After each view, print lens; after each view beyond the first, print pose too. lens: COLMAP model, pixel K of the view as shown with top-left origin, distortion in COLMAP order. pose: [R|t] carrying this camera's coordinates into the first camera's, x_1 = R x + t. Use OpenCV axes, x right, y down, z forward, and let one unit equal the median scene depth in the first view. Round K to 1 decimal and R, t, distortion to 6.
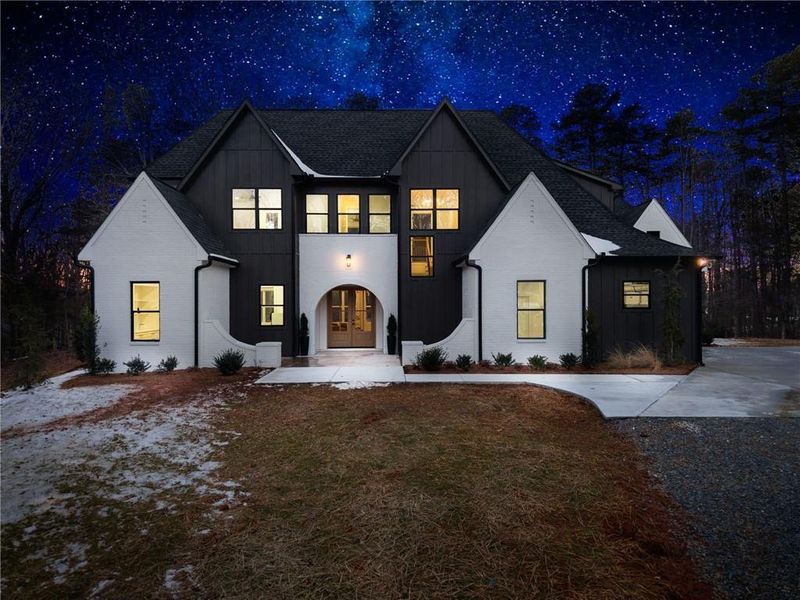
lens RADIAL K [[532.3, 0, 400.0], [0, 532.3, 300.0], [0, 0, 1]] dist [0.039680, -0.046887]
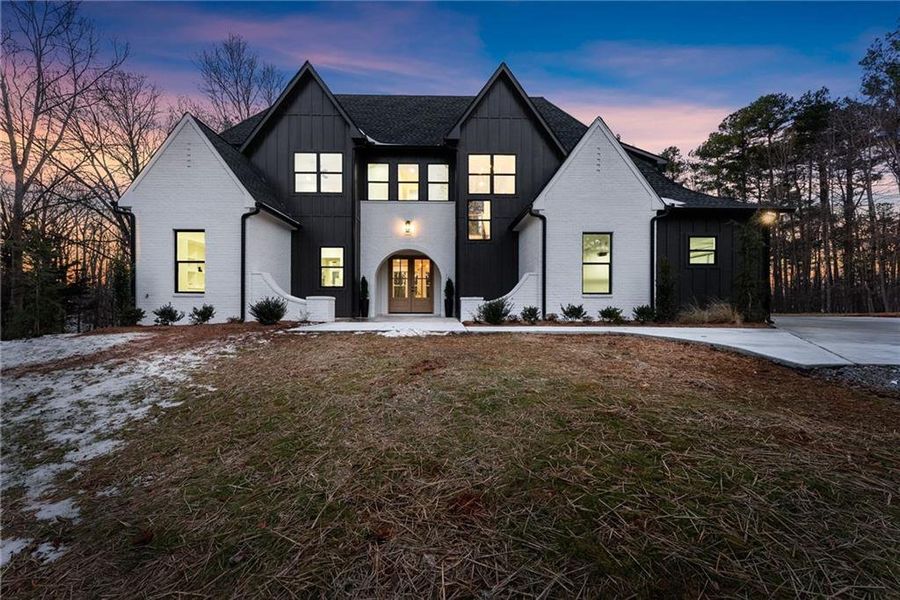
lens RADIAL K [[362.3, 0, 451.5], [0, 362.3, 303.5], [0, 0, 1]] dist [0.000806, 0.000427]
pose [[0.999982, 0.005732, -0.001941, -0.011268], [-0.005733, 0.999984, -0.000232, 0.090566], [0.001939, 0.000243, 0.999998, 0.352038]]
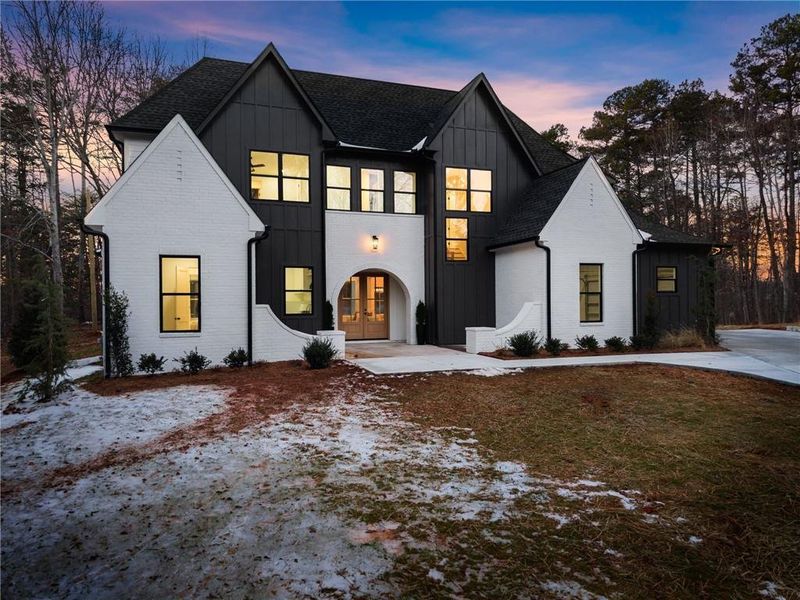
lens RADIAL K [[532.3, 0, 400.0], [0, 532.3, 300.0], [0, 0, 1]] dist [0.039680, -0.046887]
pose [[0.950163, -0.002698, 0.311743, -0.403819], [0.004356, 0.999980, -0.004622, 0.034252], [-0.311724, 0.005750, 0.950155, 0.156253]]
